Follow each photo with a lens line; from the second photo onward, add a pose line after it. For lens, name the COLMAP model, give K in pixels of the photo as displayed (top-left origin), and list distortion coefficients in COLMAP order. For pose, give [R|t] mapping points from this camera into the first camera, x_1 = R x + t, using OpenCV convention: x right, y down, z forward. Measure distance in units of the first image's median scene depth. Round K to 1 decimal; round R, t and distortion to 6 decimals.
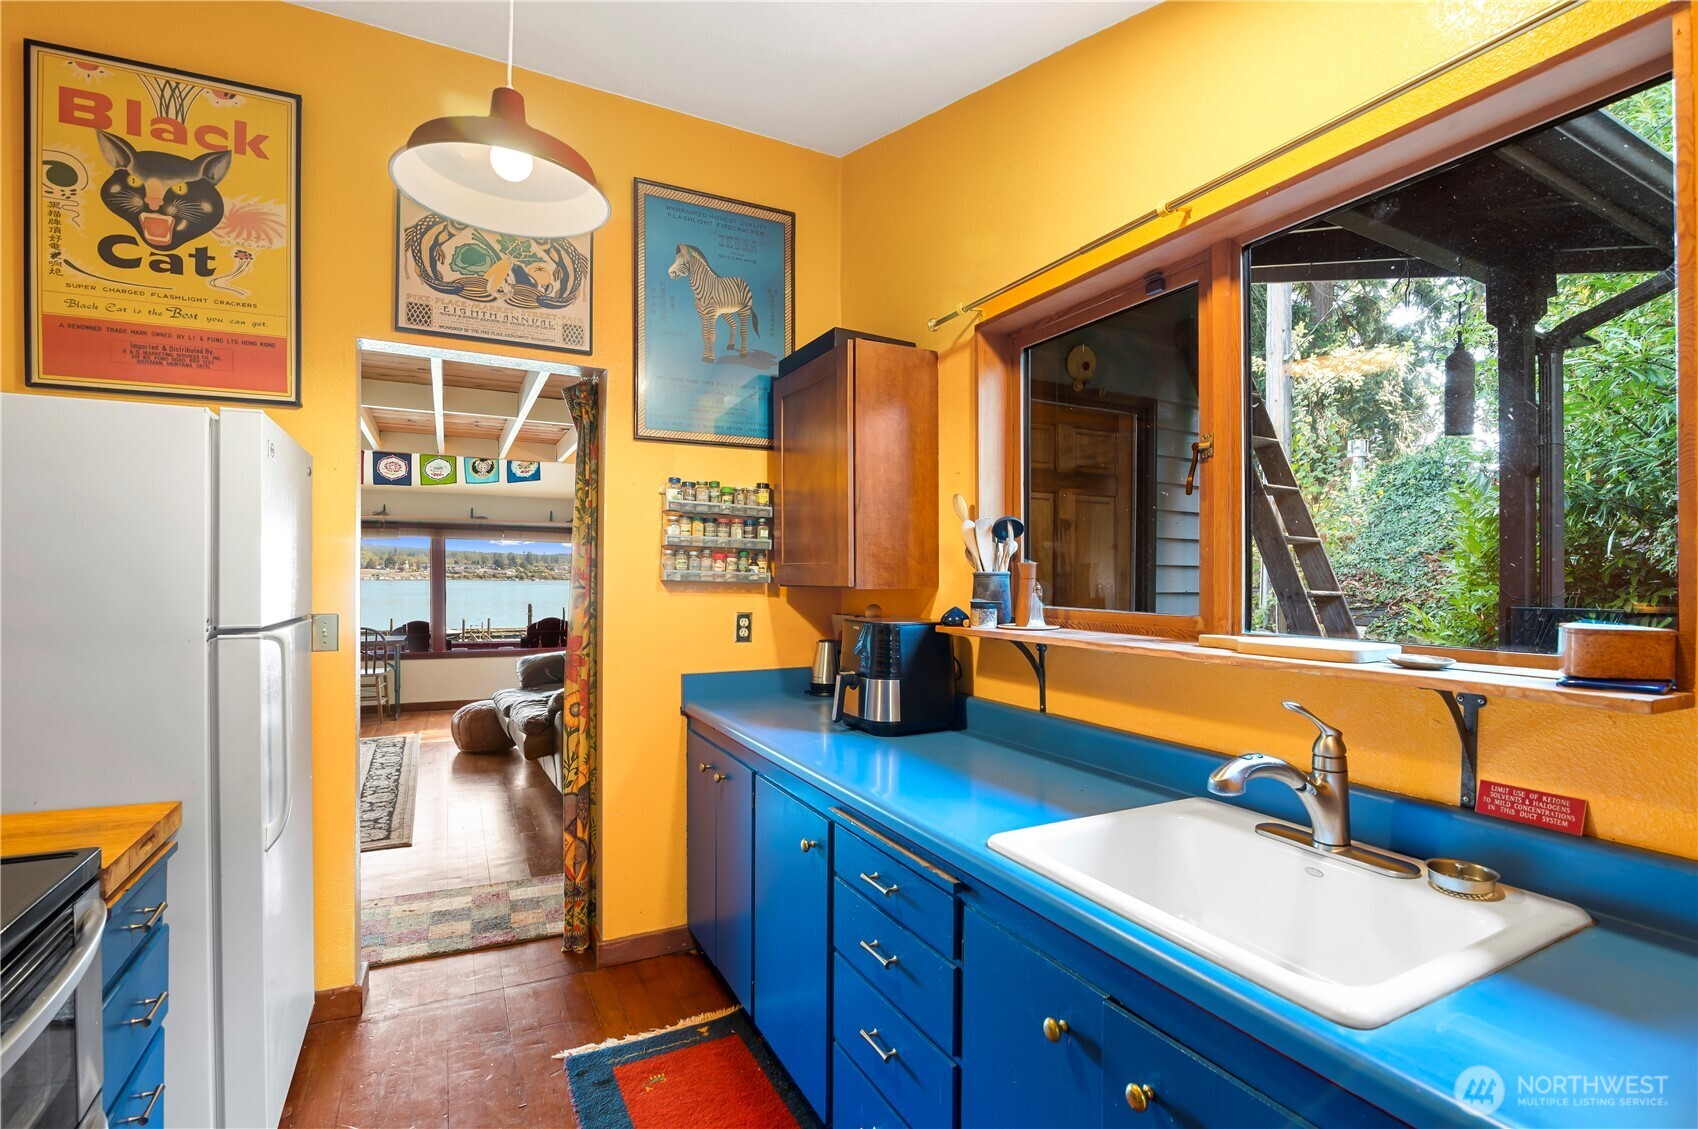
lens RADIAL K [[787.6, 0, 850.1], [0, 787.6, 562.3], [0, 0, 1]] dist [-0.020321, 0.002493]
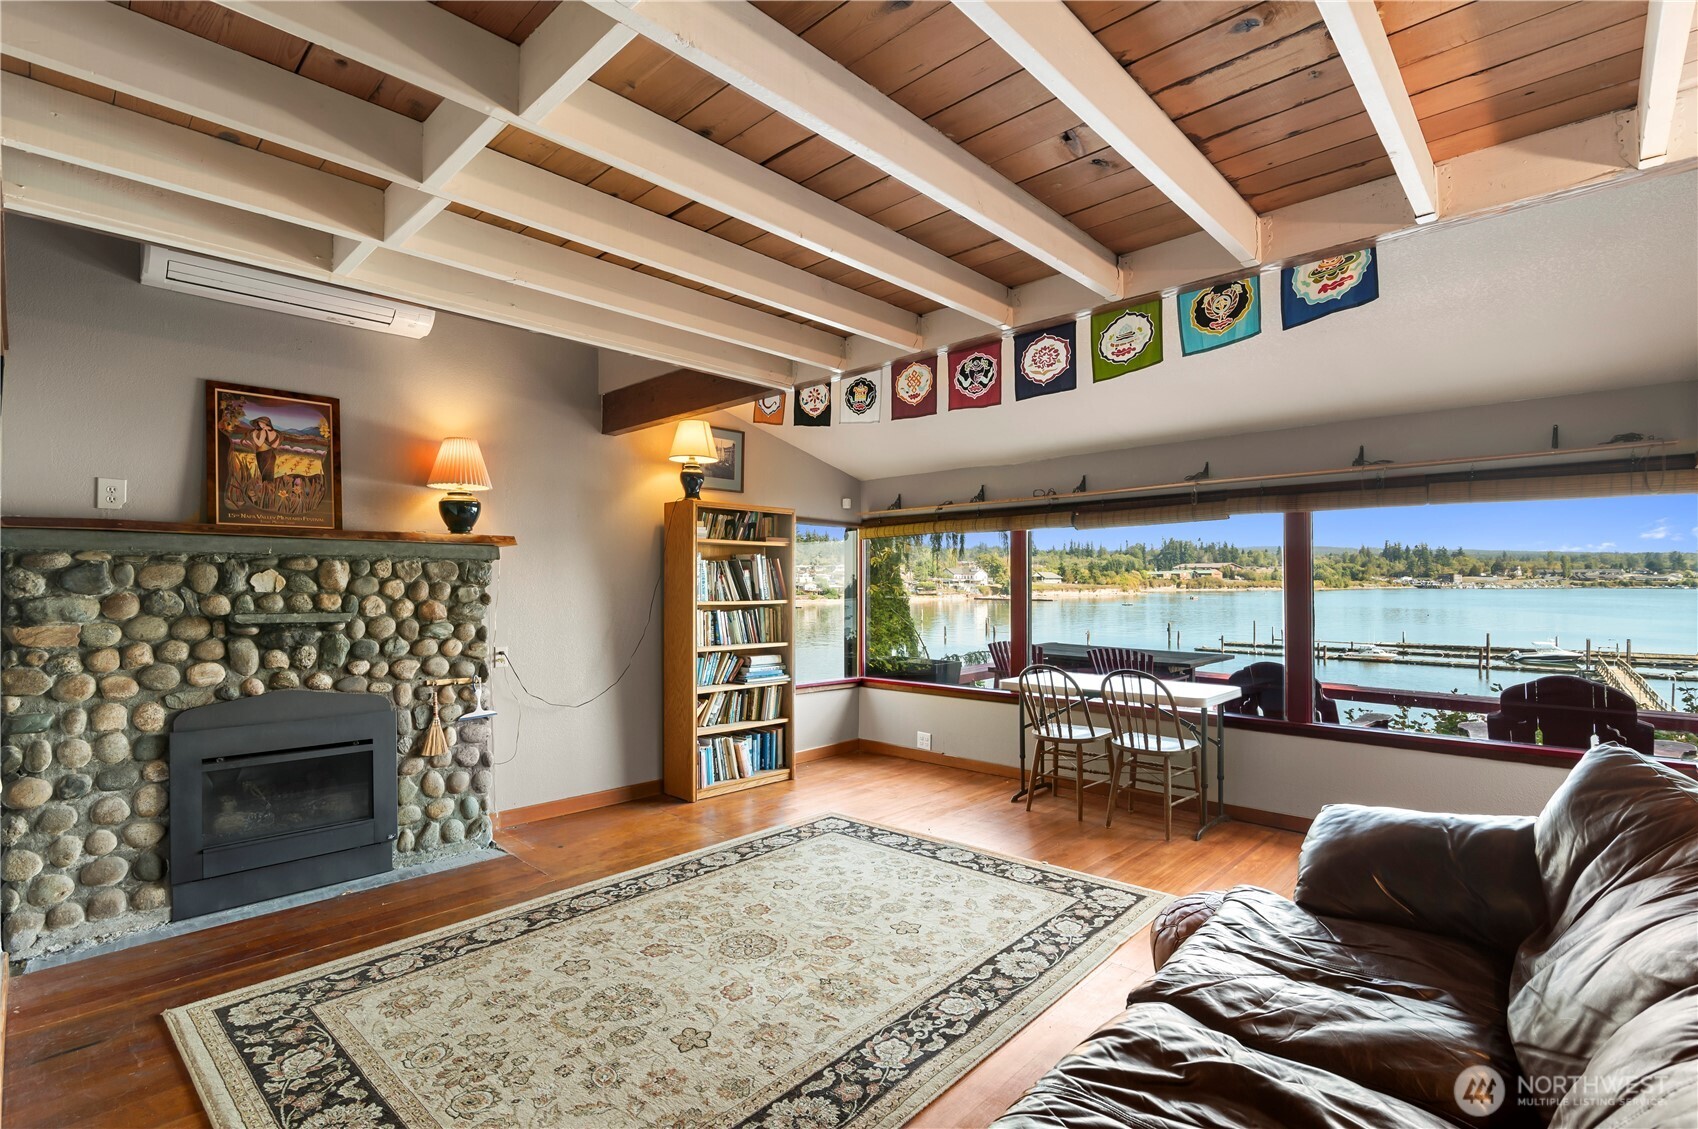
lens RADIAL K [[787.6, 0, 846.3], [0, 787.6, 582.5], [0, 0, 1]] dist [-0.020321, 0.002493]
pose [[0.334606, -0.008492, -0.942320, -0.161002], [0.022608, 0.999744, -0.000982, 0.015676], [0.942087, -0.020976, 0.334713, 0.695842]]
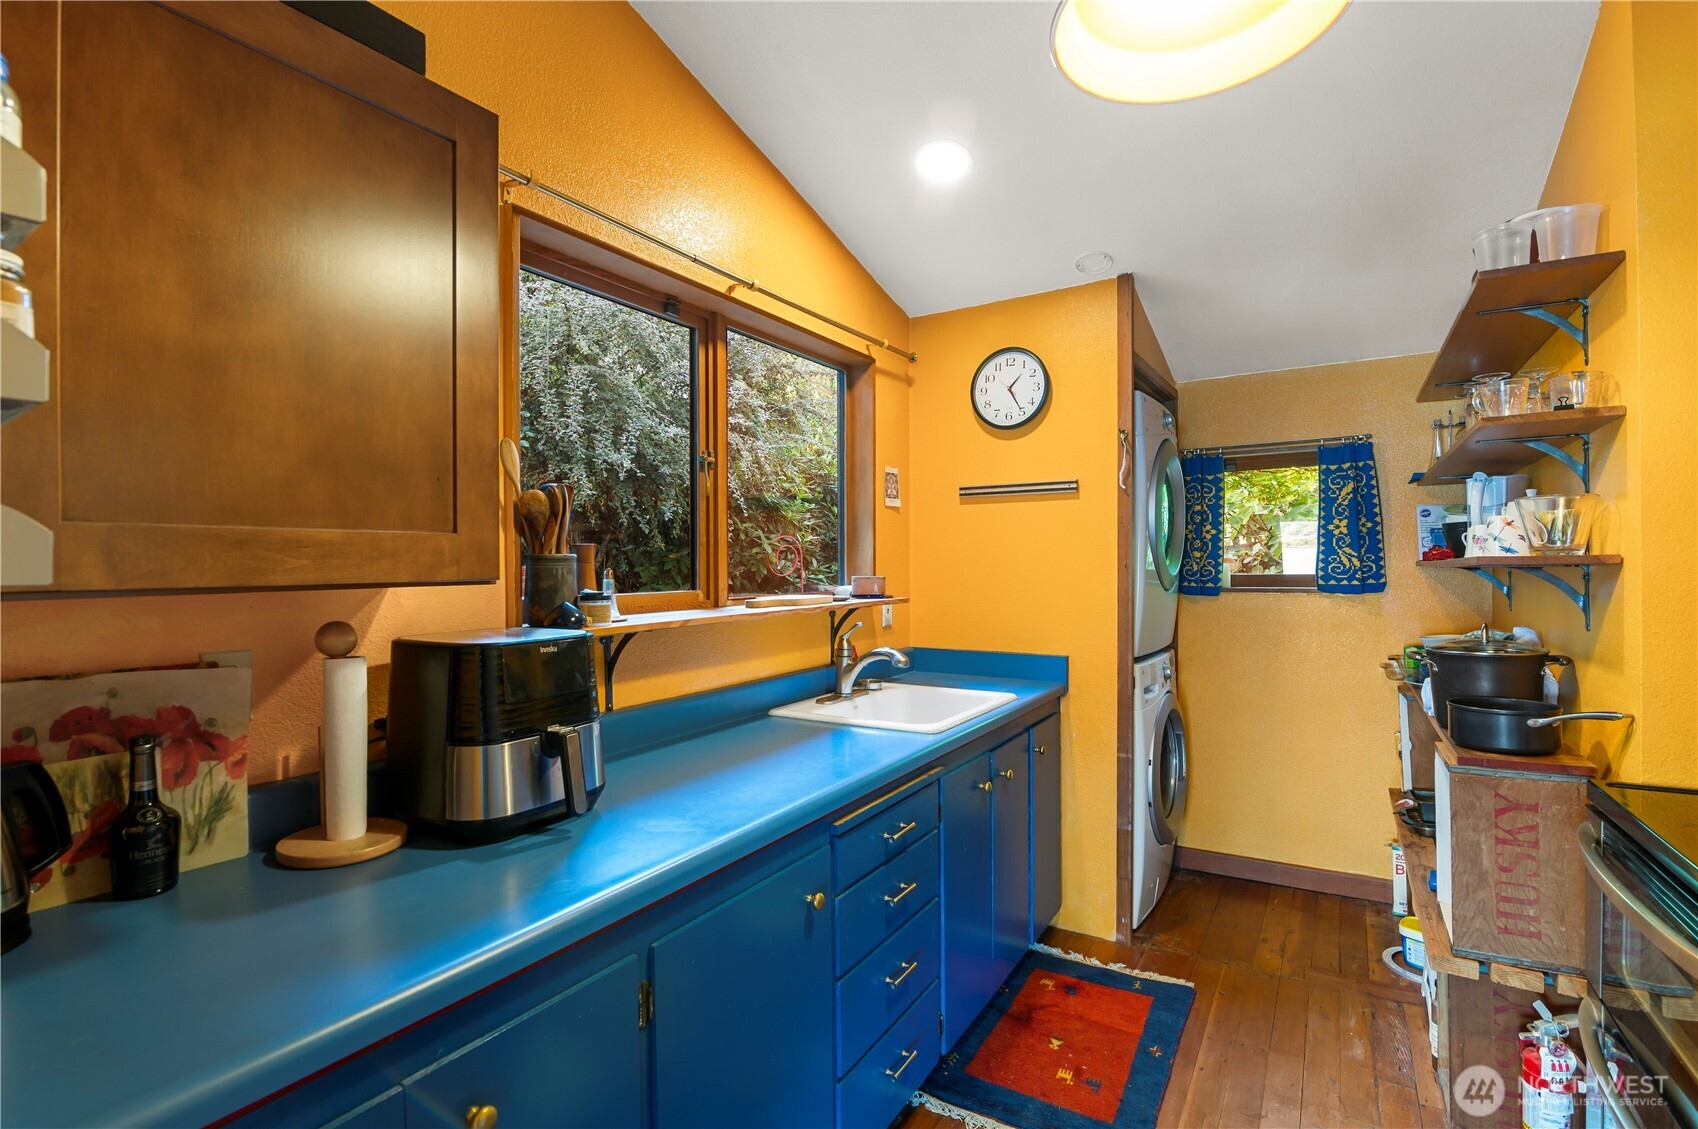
lens RADIAL K [[787.6, 0, 841.5], [0, 787.6, 571.6], [0, 0, 1]] dist [-0.020321, 0.002493]
pose [[-0.514186, -0.007364, 0.857647, -0.236368], [-0.005180, 0.999972, 0.005480, 0.008652], [-0.857663, -0.001625, -0.514210, 0.442460]]
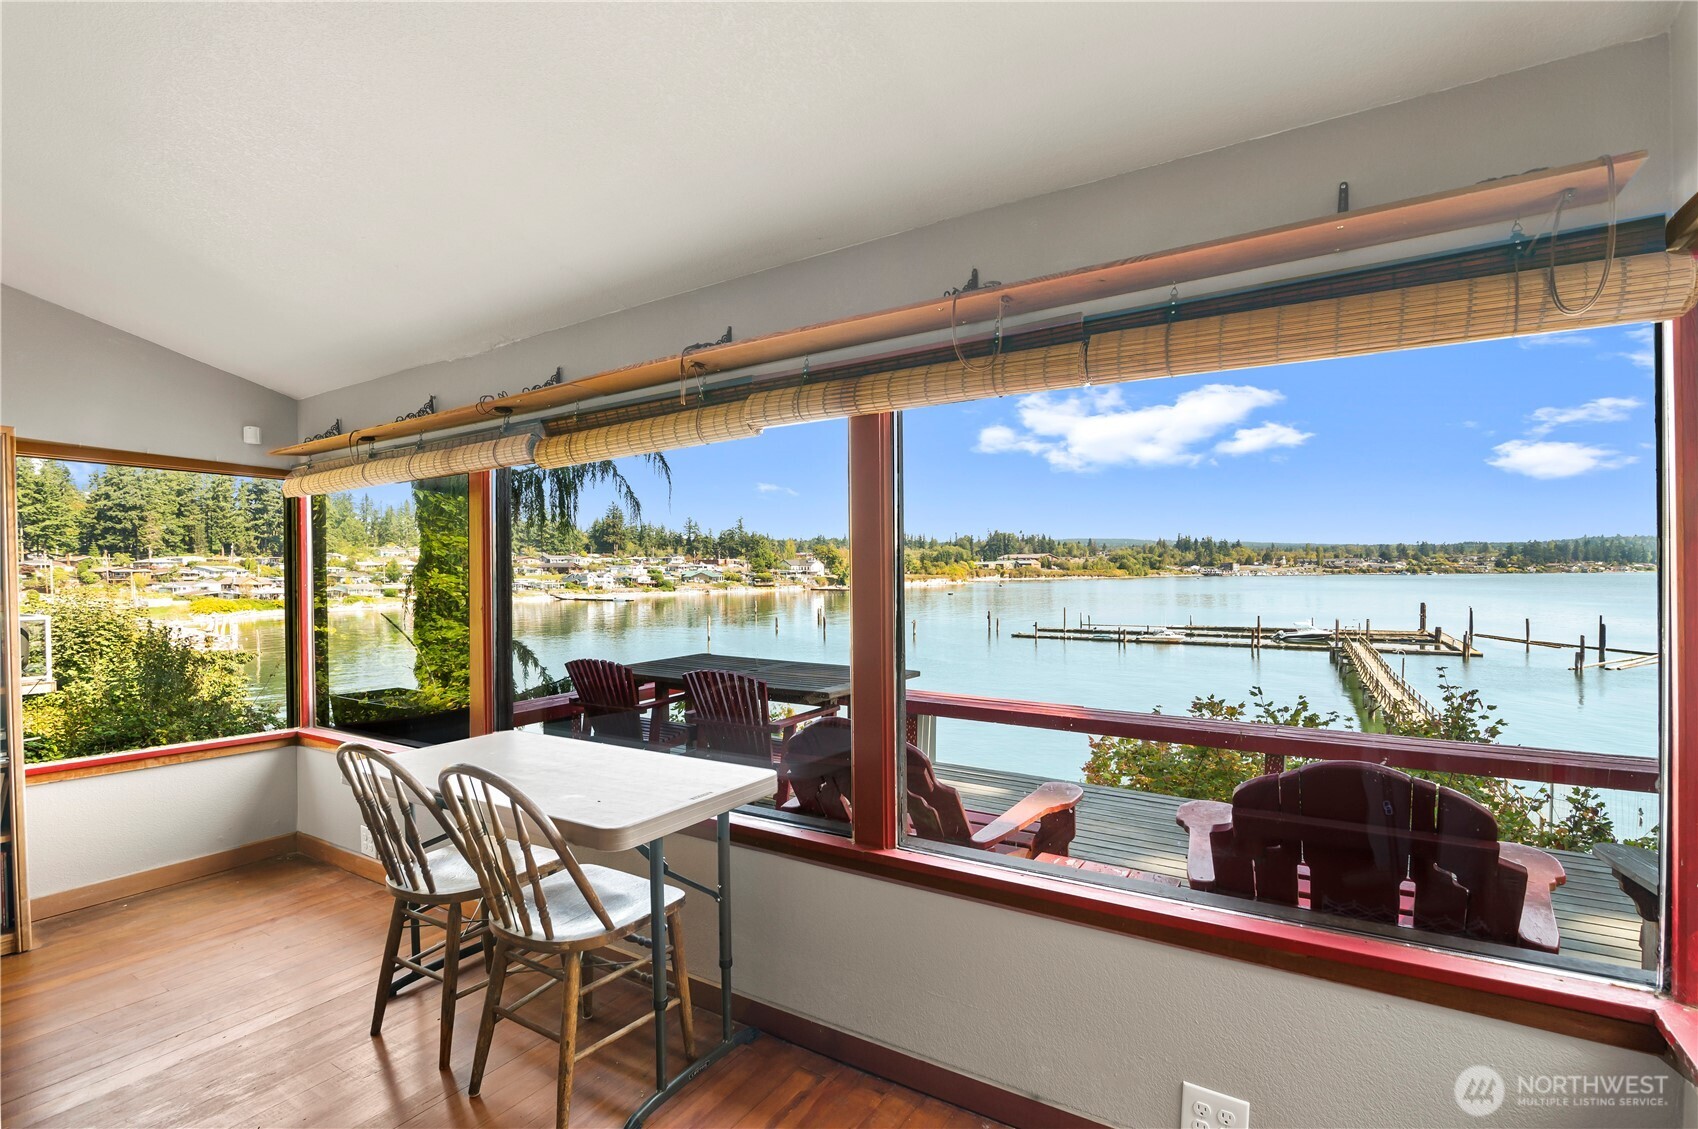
lens RADIAL K [[787.6, 0, 842.2], [0, 787.6, 590.6], [0, 0, 1]] dist [-0.020321, 0.002493]
pose [[0.515146, 0.006594, -0.857077, -0.404985], [0.029572, 0.999238, 0.025461, 0.029172], [0.856592, -0.038462, 0.514559, 1.132649]]
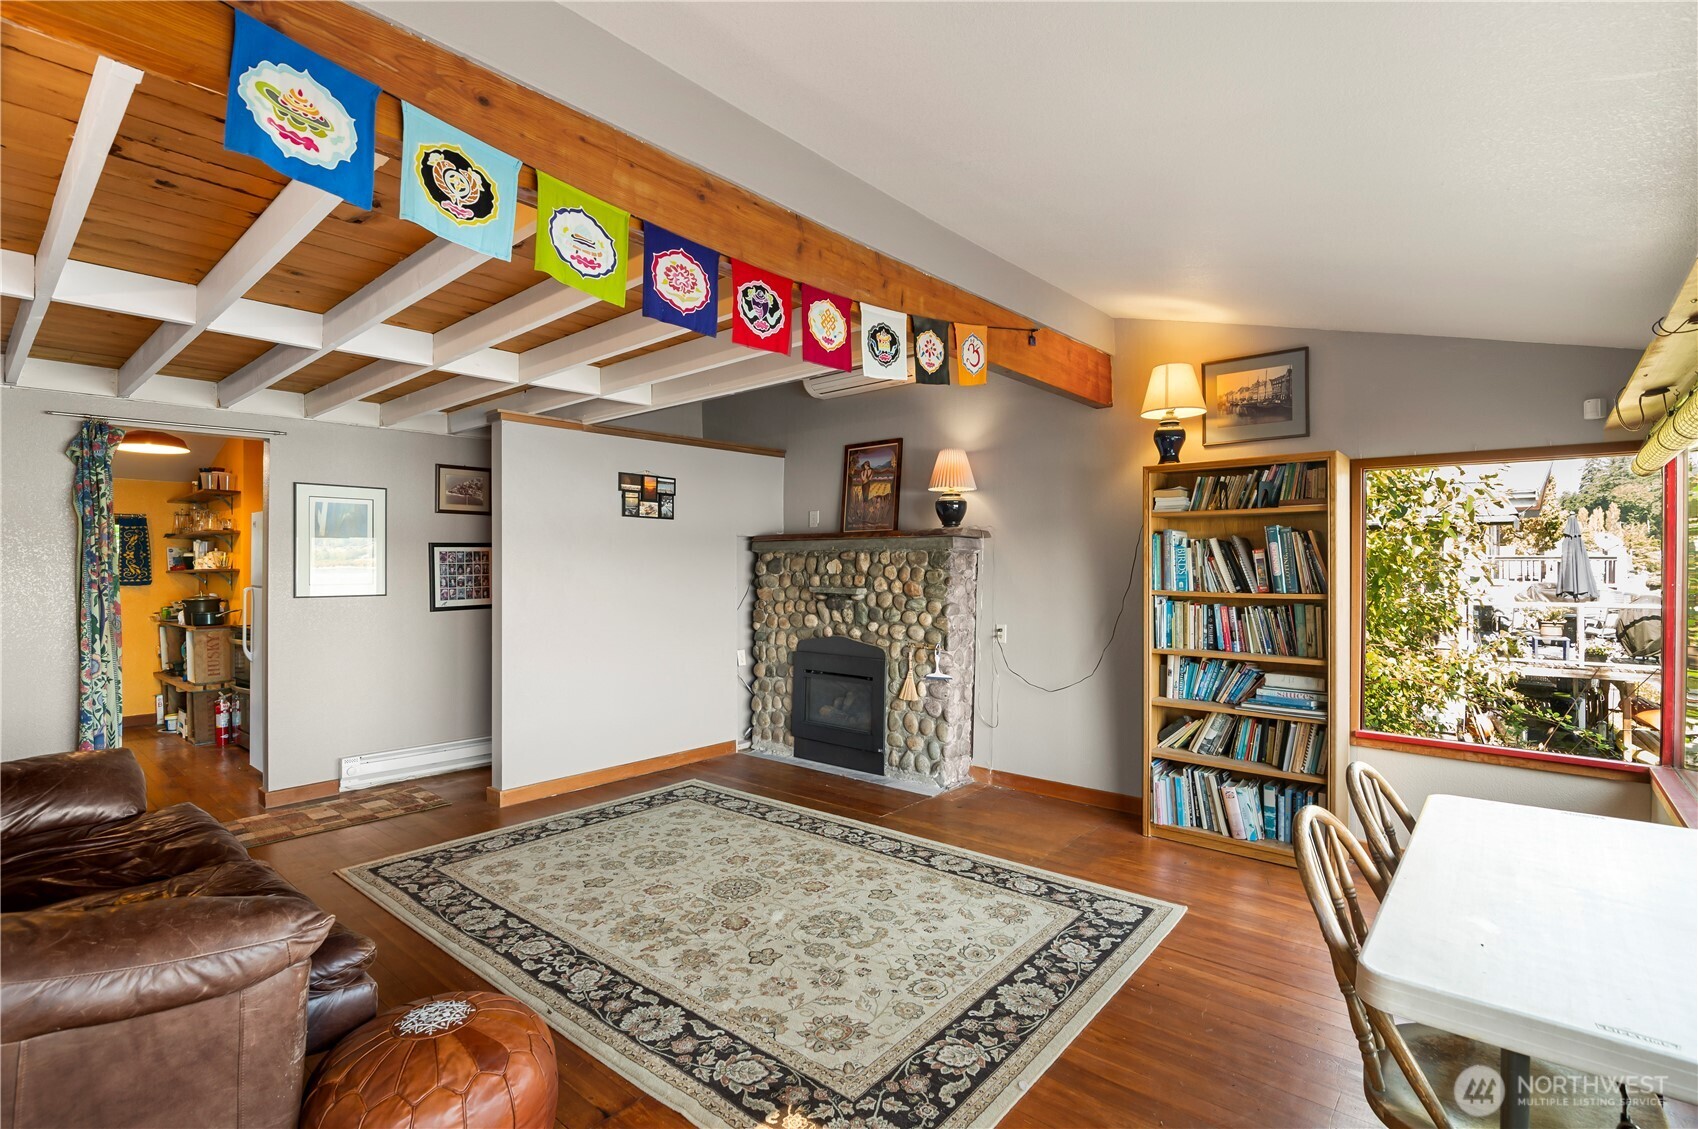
lens RADIAL K [[787.6, 0, 855.3], [0, 787.6, 563.7], [0, 0, 1]] dist [-0.020321, 0.002493]
pose [[-0.922811, -0.008450, -0.385160, -0.499960], [0.002384, 0.999615, -0.027643, 0.026460], [0.385245, -0.026427, -0.922436, 1.335380]]
